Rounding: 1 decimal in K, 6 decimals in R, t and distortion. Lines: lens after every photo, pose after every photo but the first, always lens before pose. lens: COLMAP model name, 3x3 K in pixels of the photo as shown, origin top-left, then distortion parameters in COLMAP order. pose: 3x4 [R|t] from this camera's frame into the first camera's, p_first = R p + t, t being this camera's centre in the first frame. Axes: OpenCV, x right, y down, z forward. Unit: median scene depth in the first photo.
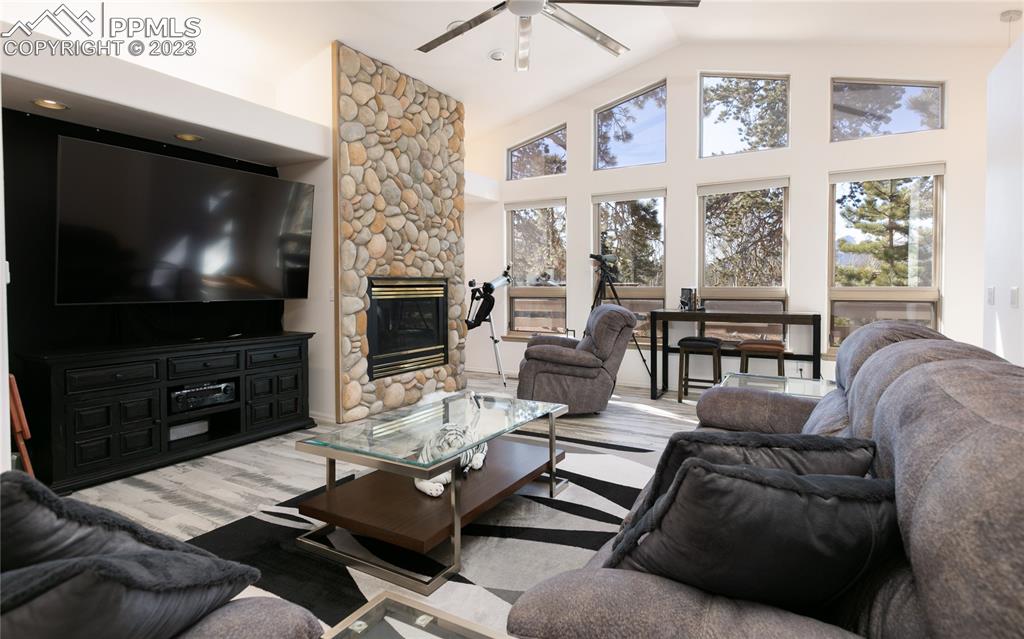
lens RADIAL K [[528.8, 0, 514.7], [0, 528.8, 315.9], [0, 0, 1]] dist [-0.007171, 0.001466]
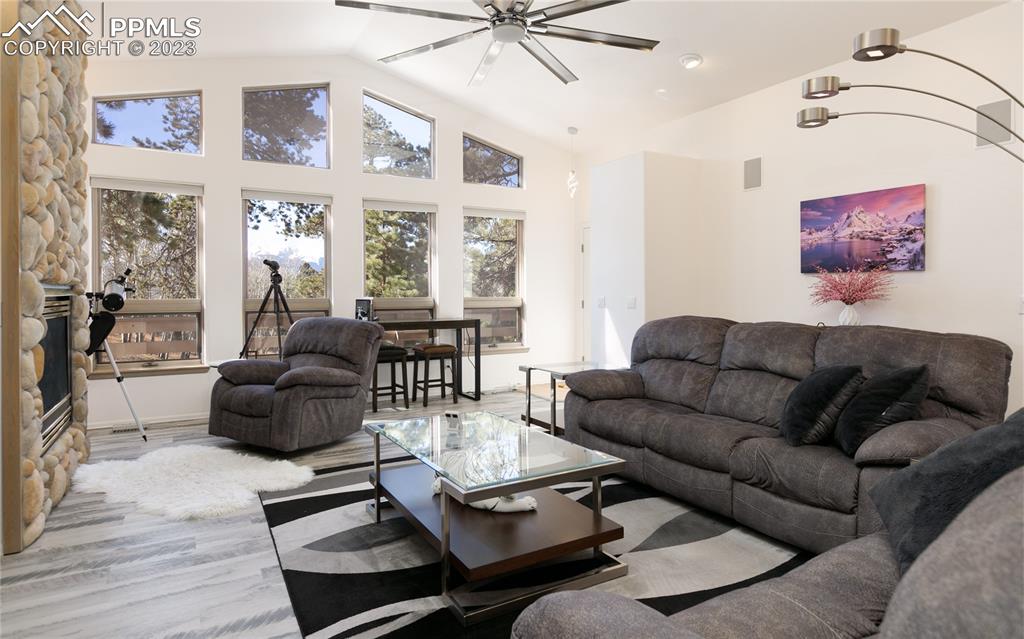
lens RADIAL K [[568.7, 0, 515.5], [0, 568.7, 313.8], [0, 0, 1]] dist [0.004638, 0.000492]
pose [[0.495365, -0.031449, 0.868116, -0.500655], [0.055104, 0.998469, 0.004728, -0.014642], [-0.866936, 0.045494, 0.496340, 0.221191]]
